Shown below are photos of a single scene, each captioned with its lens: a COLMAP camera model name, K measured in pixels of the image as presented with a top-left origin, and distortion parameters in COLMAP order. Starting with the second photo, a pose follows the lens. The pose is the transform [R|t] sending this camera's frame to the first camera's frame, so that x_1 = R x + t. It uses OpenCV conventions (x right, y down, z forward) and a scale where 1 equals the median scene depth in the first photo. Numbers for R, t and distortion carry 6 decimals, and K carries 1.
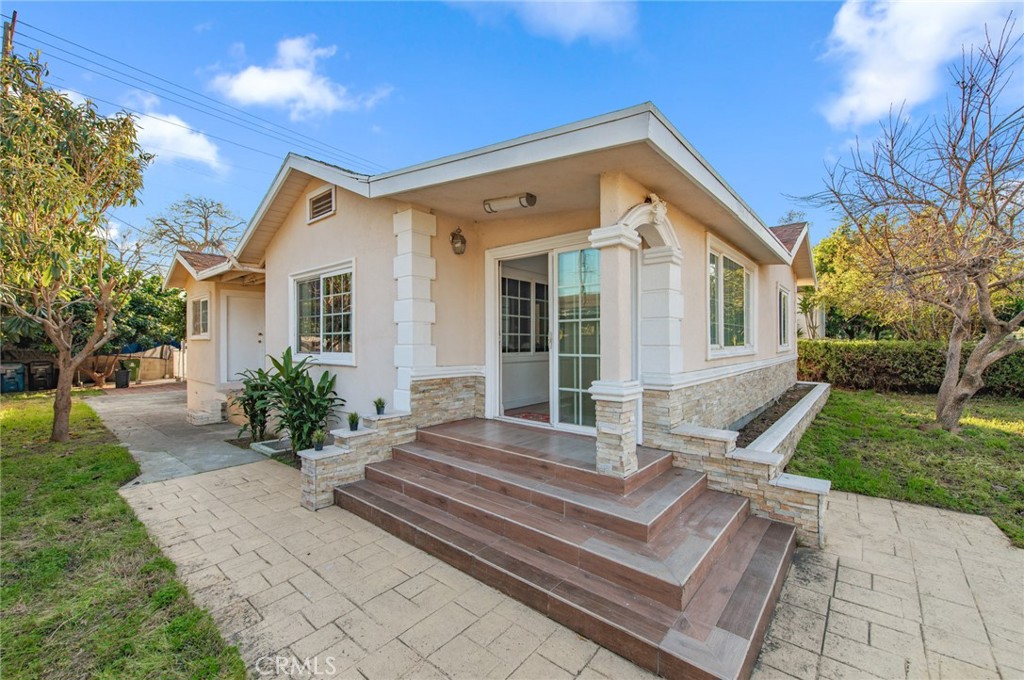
lens RADIAL K [[400.2, 0, 508.2], [0, 400.2, 343.5], [0, 0, 1]] dist [0.006495, -0.001771]
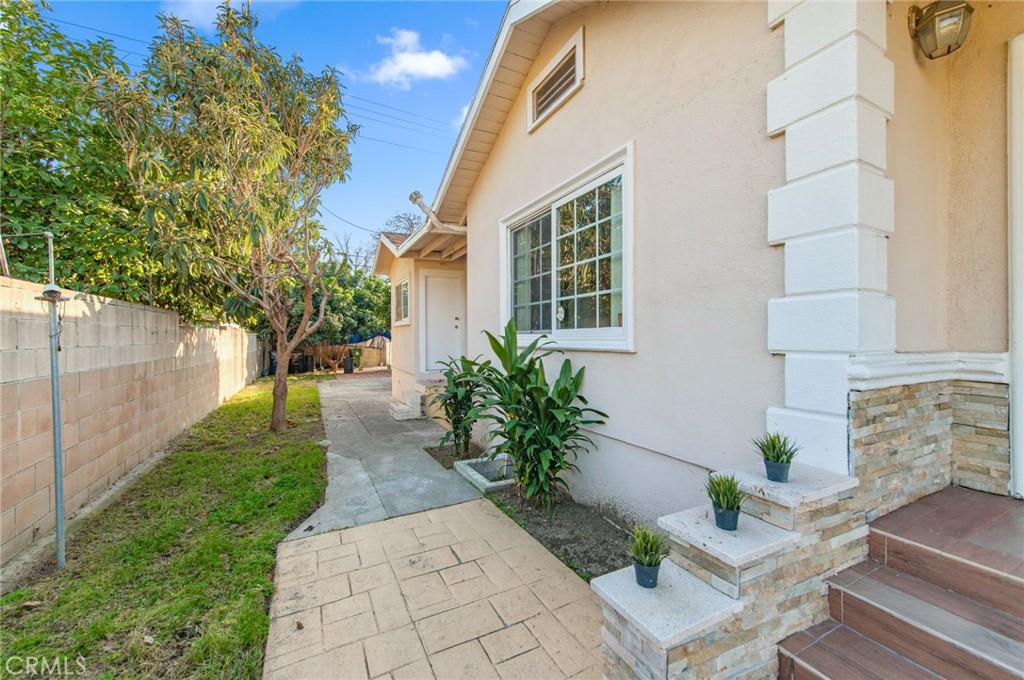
lens RADIAL K [[400.2, 0, 513.8], [0, 400.2, 339.4], [0, 0, 1]] dist [0.006495, -0.001771]
pose [[0.923487, -0.001587, -0.383626, -0.260411], [0.003818, 0.999980, 0.005056, 0.029749], [0.383610, -0.006134, 0.923475, 0.370132]]
